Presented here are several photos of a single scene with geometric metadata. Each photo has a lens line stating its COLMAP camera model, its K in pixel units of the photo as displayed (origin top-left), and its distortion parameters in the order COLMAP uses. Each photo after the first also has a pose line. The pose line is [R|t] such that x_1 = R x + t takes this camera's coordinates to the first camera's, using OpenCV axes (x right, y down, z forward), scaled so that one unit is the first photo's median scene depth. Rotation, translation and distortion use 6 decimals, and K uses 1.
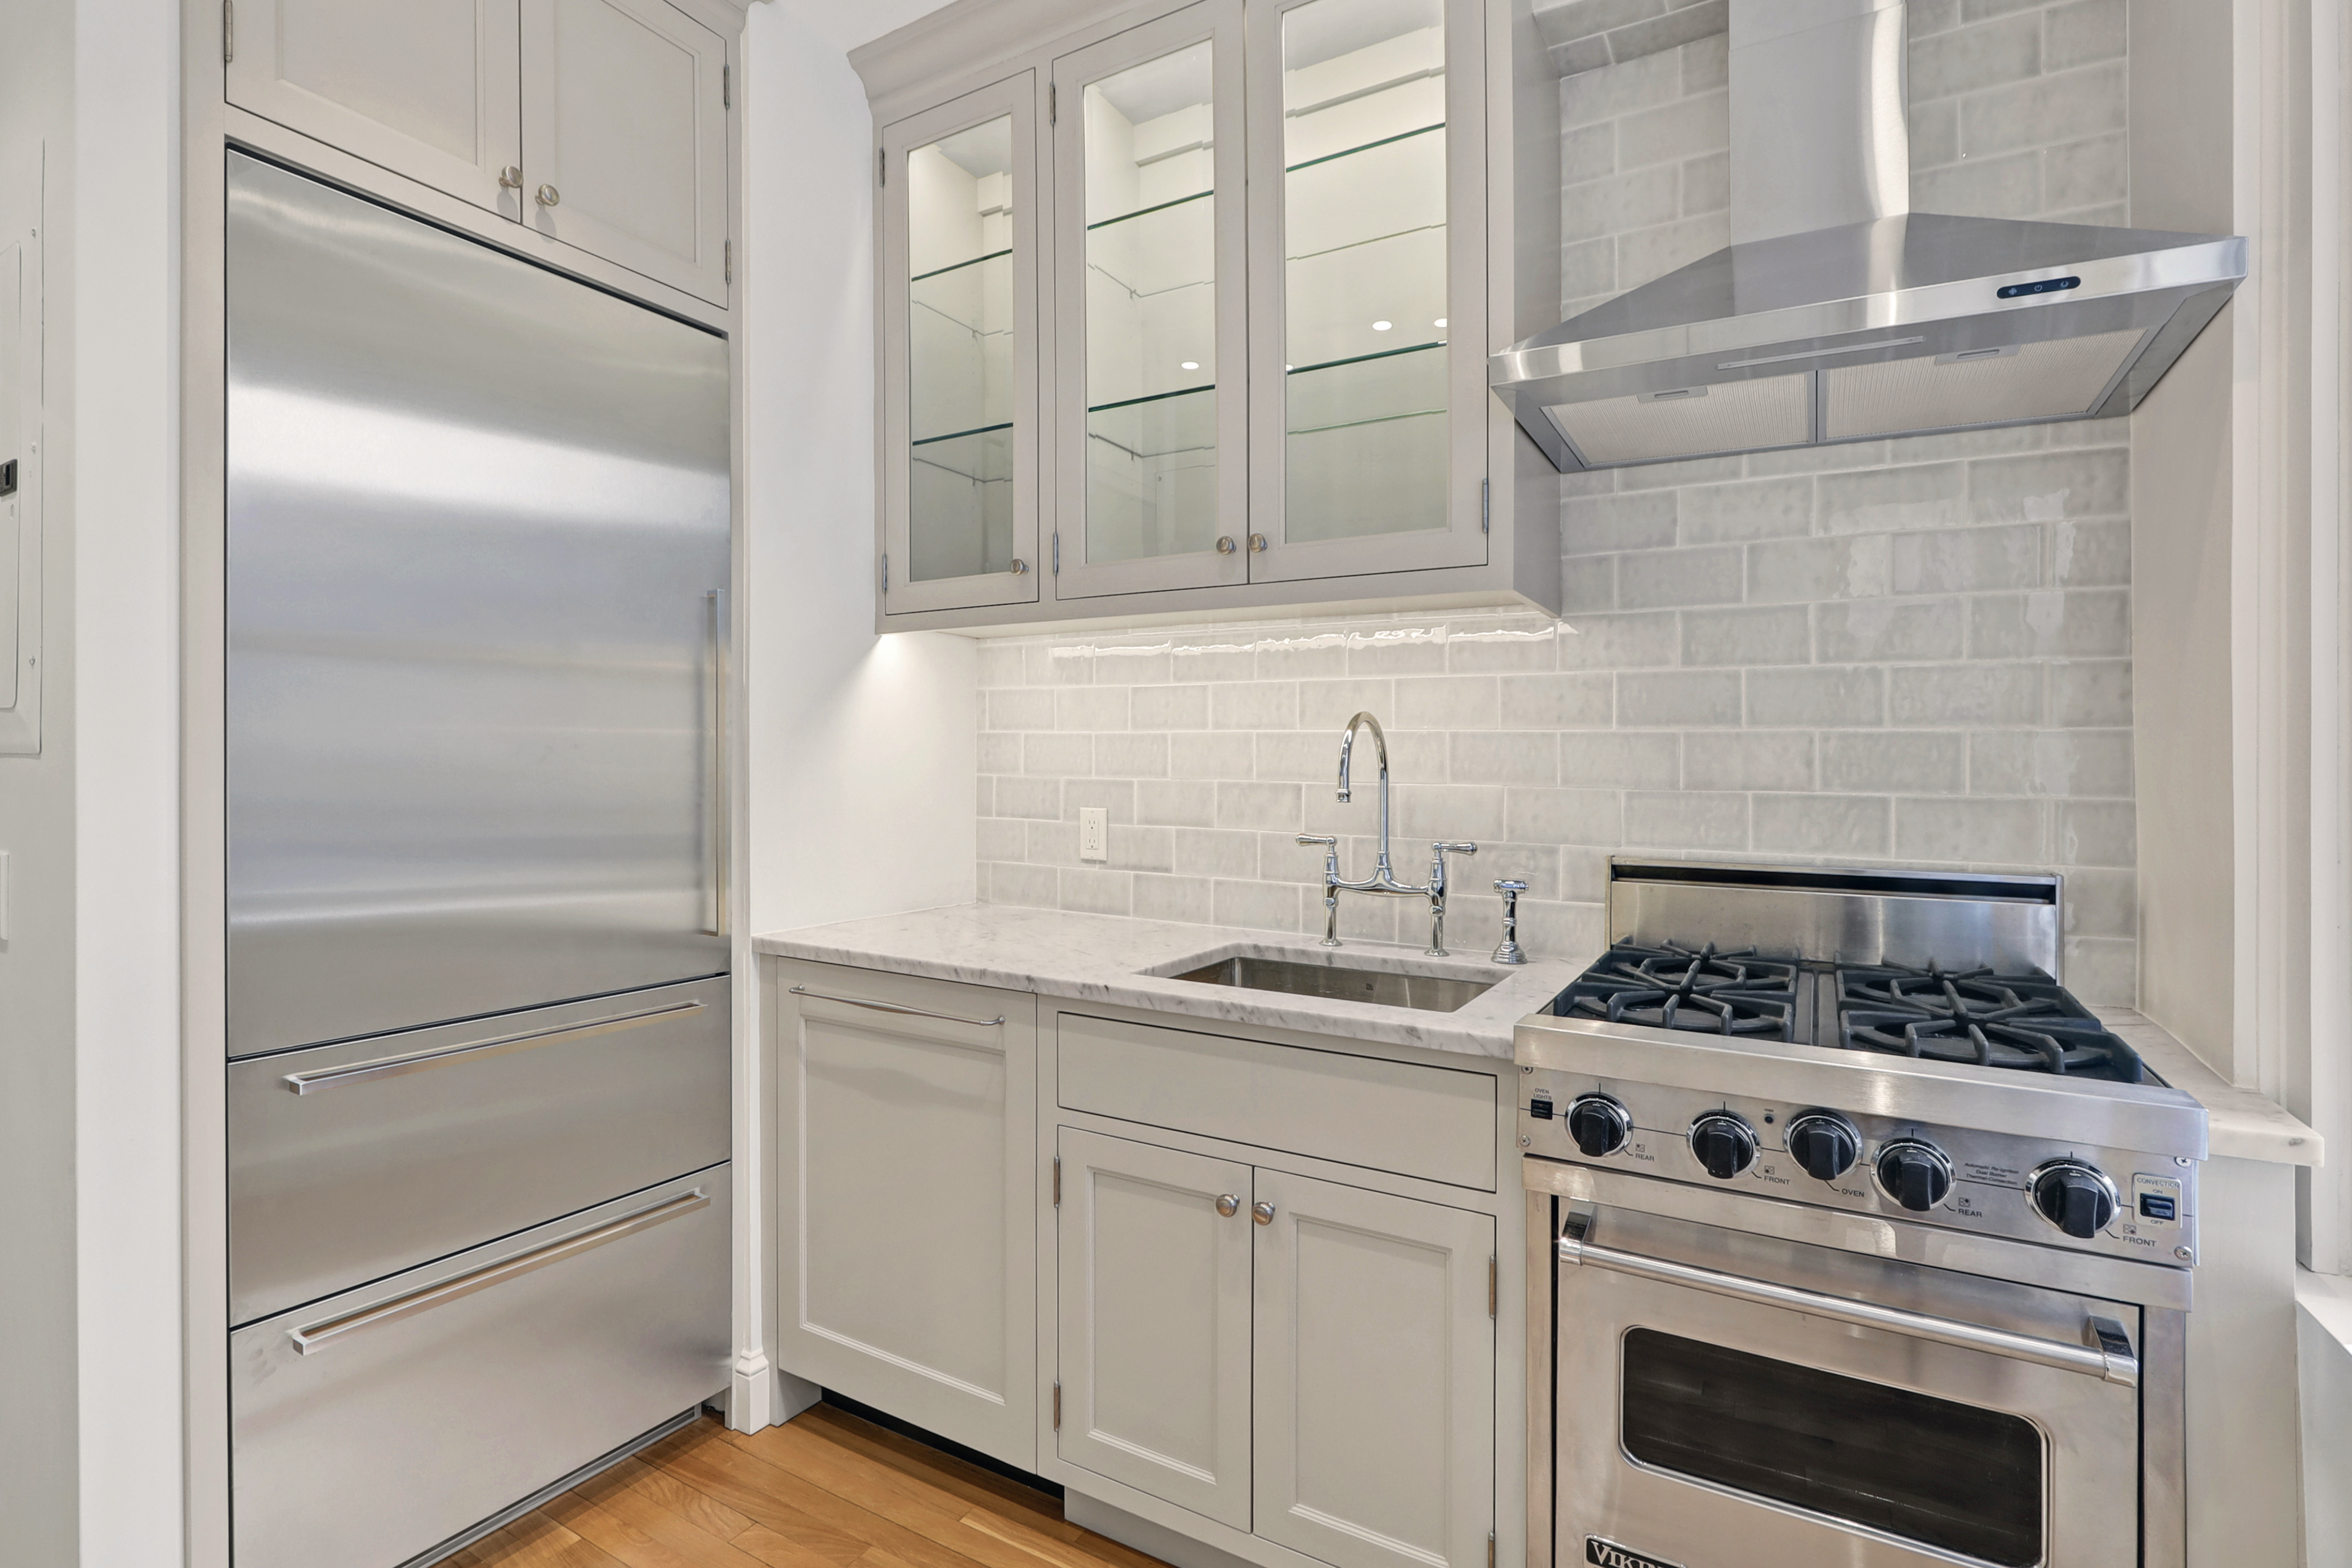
lens RADIAL K [[1125.2, 0, 1180.4], [0, 1125.2, 777.1], [0, 0, 1]] dist [-0.002586, -0.000233]
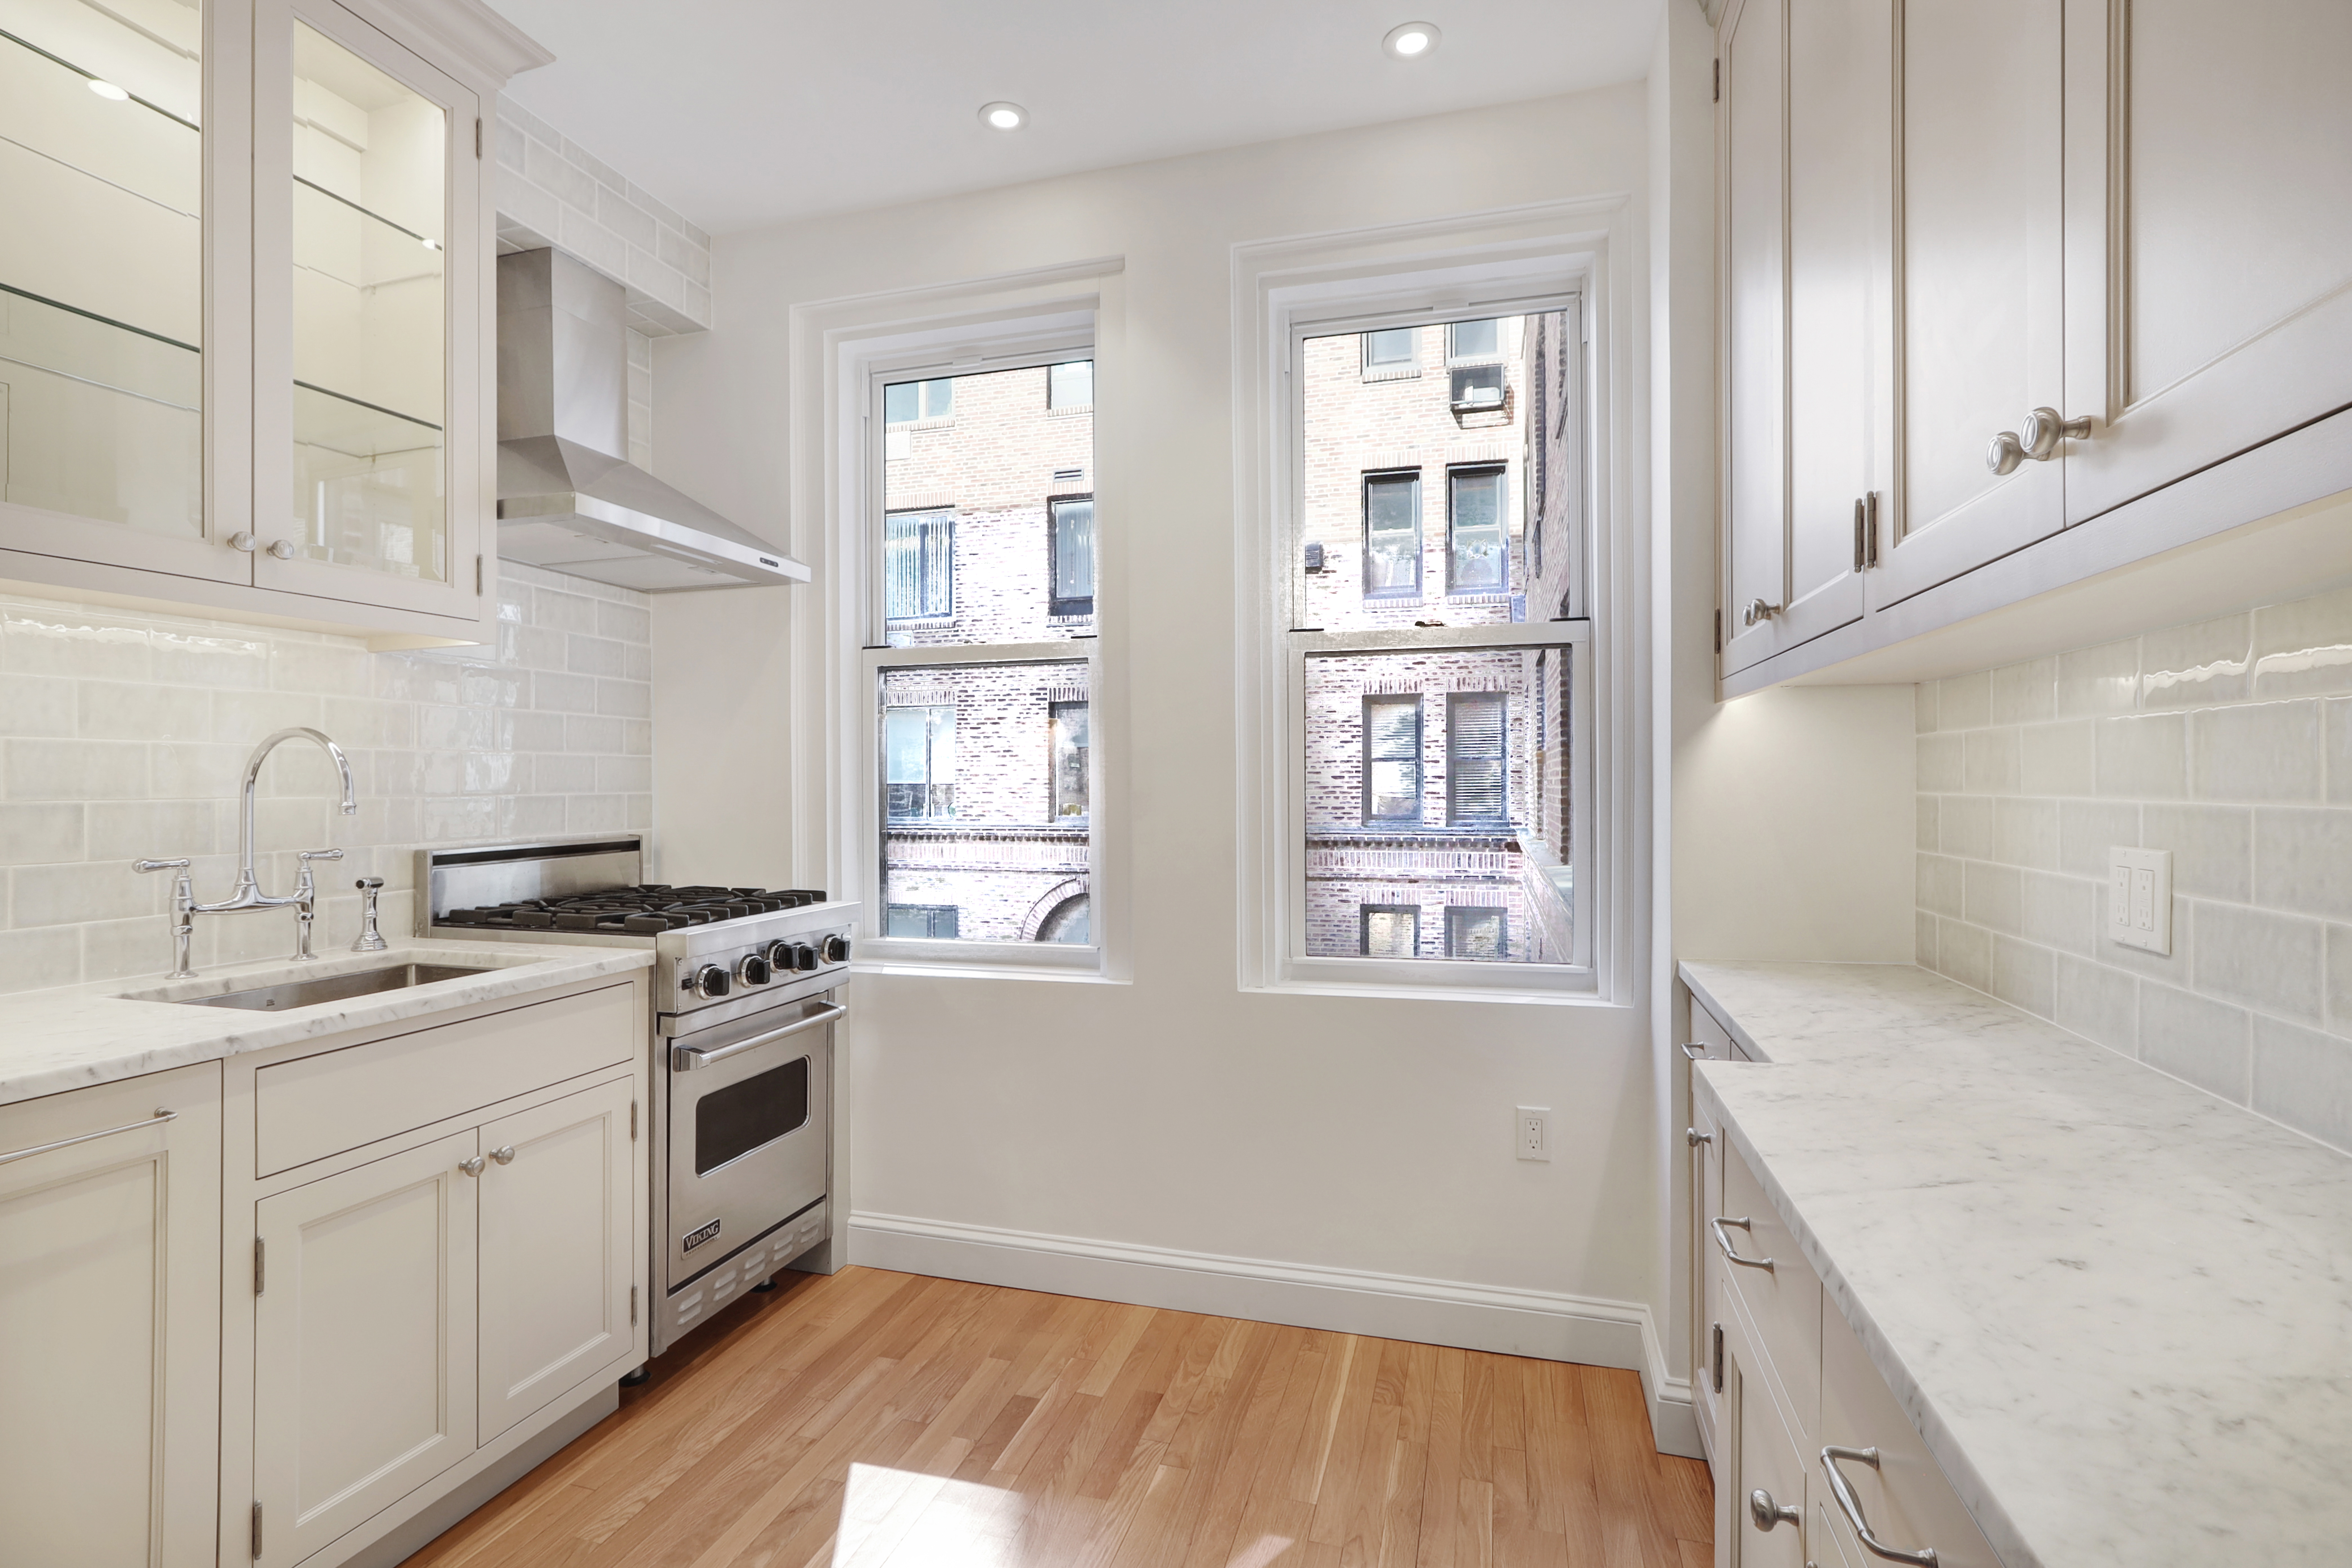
lens RADIAL K [[1125.3, 0, 1180.4], [0, 1125.3, 777.1], [0, 0, 1]] dist [-0.002586, -0.000233]
pose [[-0.238339, -0.008120, 0.971148, -1.069225], [0.012409, 0.999858, 0.011405, -0.015414], [-0.971103, 0.014769, -0.238204, 0.493722]]
